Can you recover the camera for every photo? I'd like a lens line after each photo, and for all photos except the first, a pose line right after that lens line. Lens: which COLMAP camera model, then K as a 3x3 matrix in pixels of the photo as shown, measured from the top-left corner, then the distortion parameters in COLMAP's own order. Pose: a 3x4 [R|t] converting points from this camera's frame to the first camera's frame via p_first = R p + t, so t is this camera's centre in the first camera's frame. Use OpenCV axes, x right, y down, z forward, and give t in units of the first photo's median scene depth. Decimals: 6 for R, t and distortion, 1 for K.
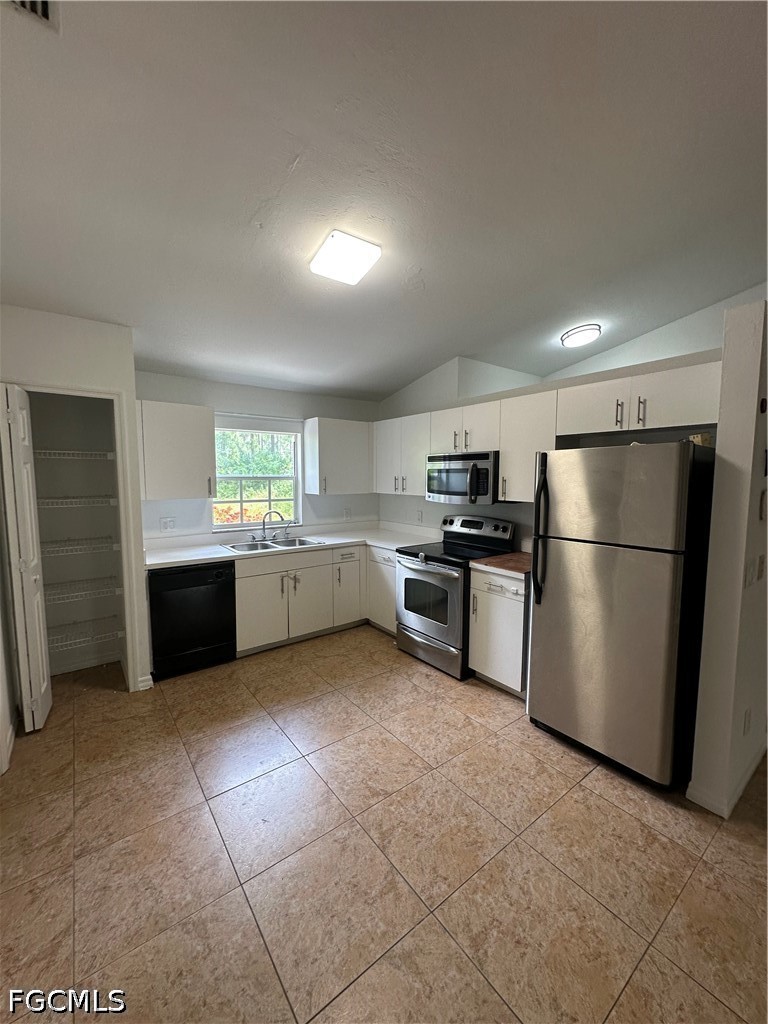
lens RADIAL K [[411.1, 0, 392.3], [0, 411.1, 510.6], [0, 0, 1]] dist [0.006688, 0.000133]
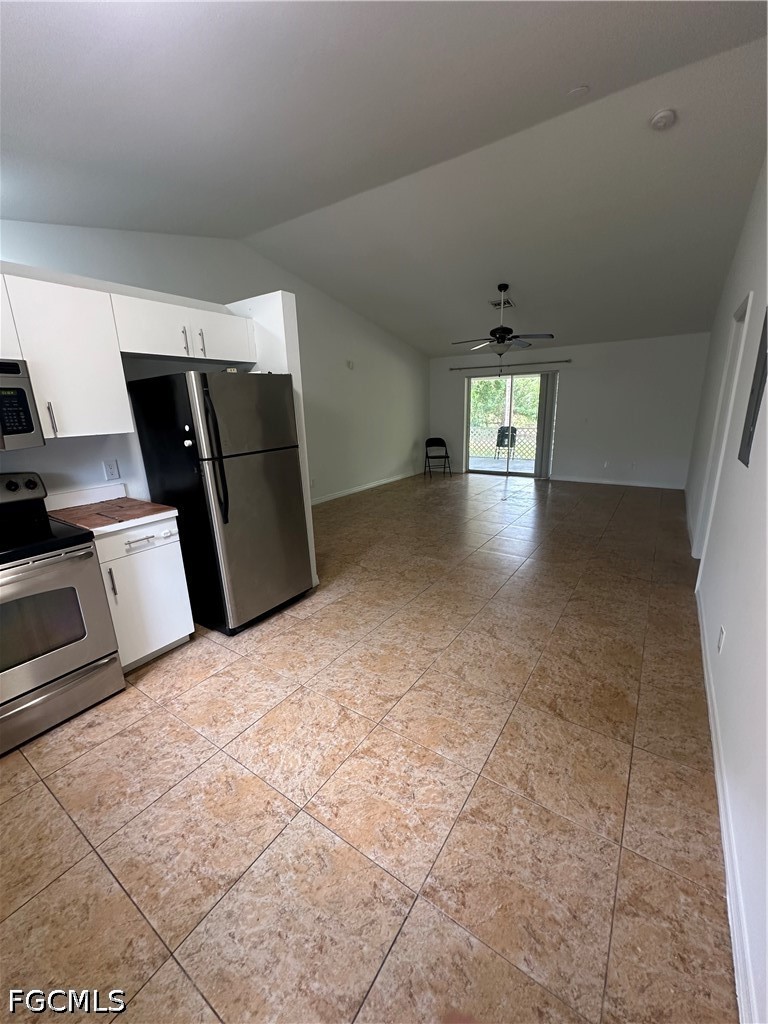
lens RADIAL K [[411.1, 0, 367.9], [0, 411.1, 523.2], [0, 0, 1]] dist [0.006688, 0.000133]
pose [[-0.289529, -0.257105, 0.921992, -0.667441], [0.106275, 0.948658, 0.297914, -0.044439], [-0.951251, 0.184239, -0.247340, 0.858407]]
